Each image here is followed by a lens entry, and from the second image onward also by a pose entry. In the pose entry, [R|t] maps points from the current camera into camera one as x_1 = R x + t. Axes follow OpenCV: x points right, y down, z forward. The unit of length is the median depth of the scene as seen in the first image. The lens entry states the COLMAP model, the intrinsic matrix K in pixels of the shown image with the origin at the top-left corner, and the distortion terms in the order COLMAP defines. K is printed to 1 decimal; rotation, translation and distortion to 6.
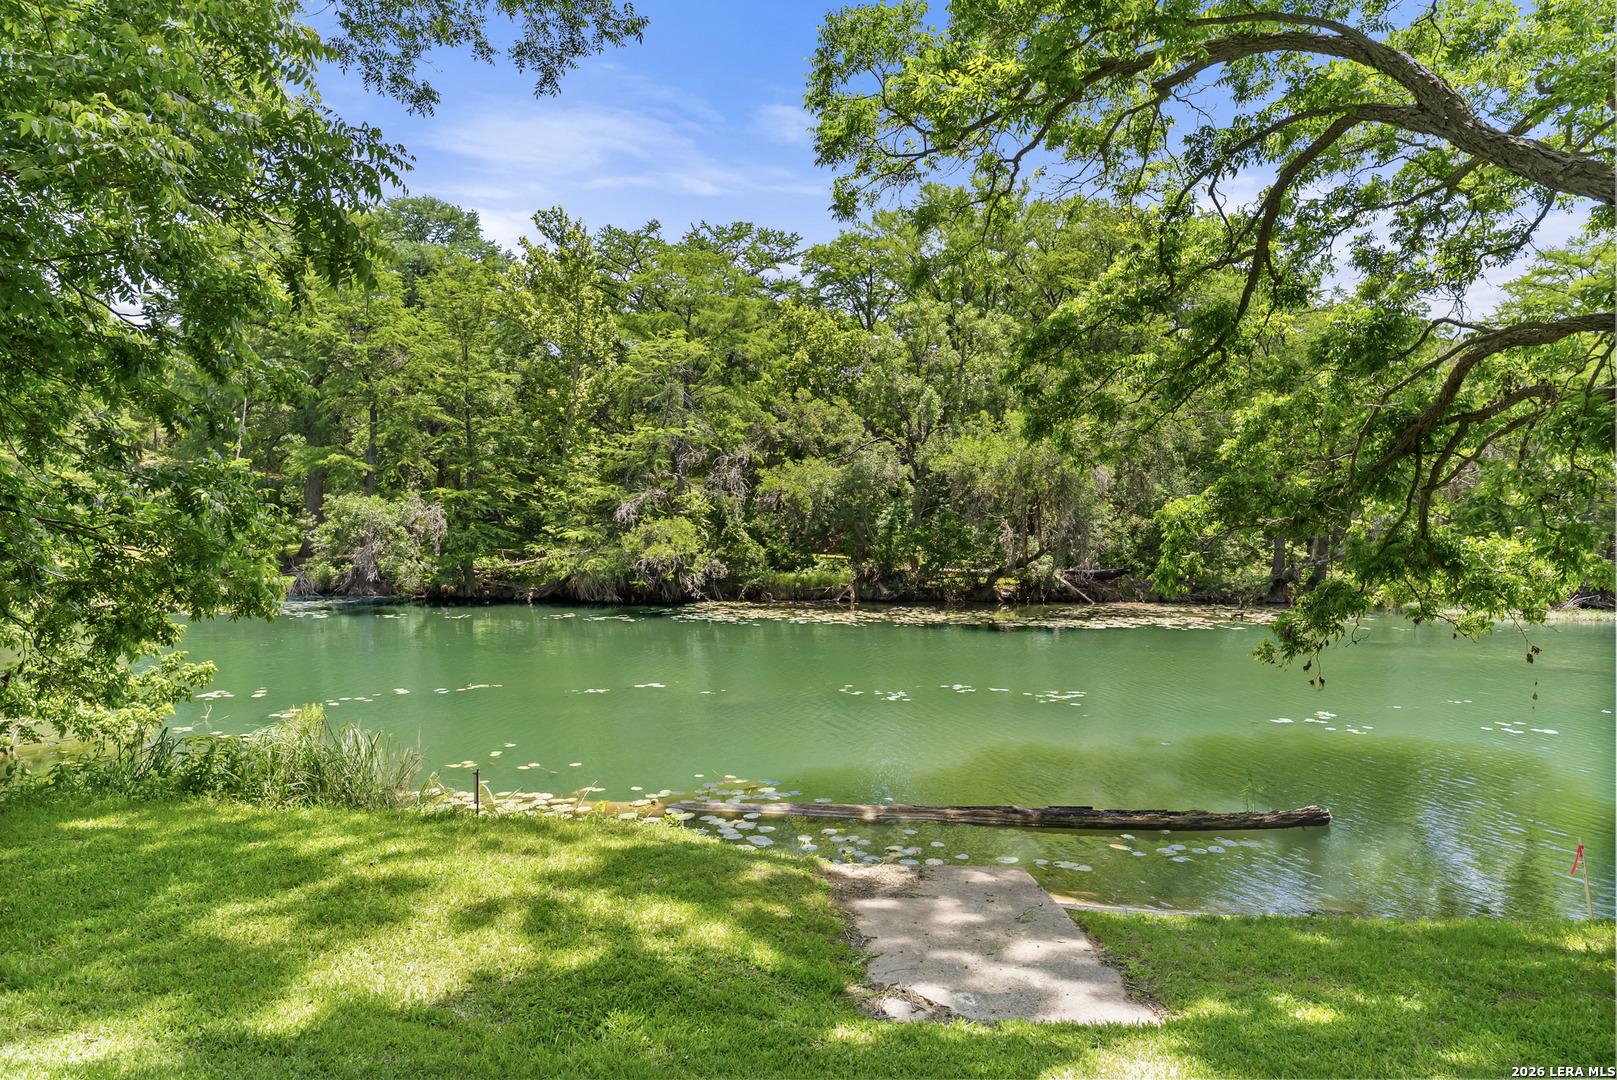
lens RADIAL K [[1022.9, 0, 810.2], [0, 1022.9, 539.1], [0, 0, 1]] dist [0.003250, 0.000163]
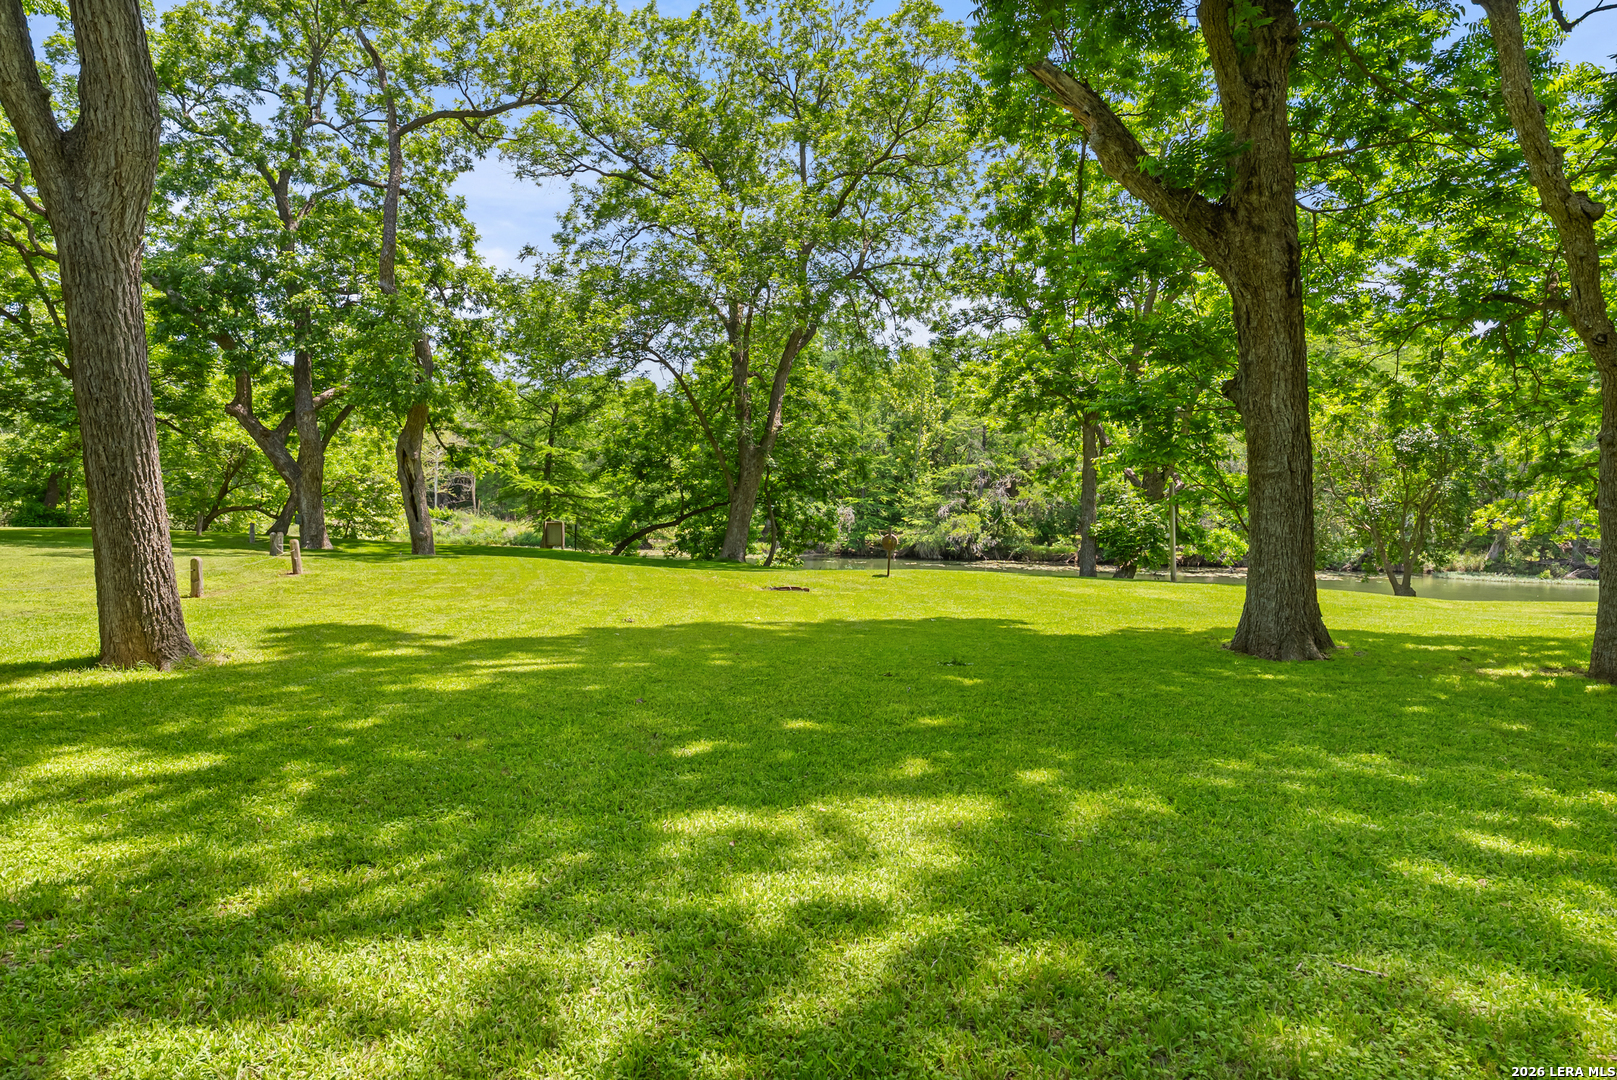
lens RADIAL K [[928.4, 0, 809.8], [0, 928.4, 534.7], [0, 0, 1]] dist [-0.000201, 0.000012]
pose [[0.936878, 0.013736, -0.349387, 0.178344], [-0.009326, 0.999854, 0.014302, -0.004351], [0.349532, -0.010141, 0.936869, -0.660892]]
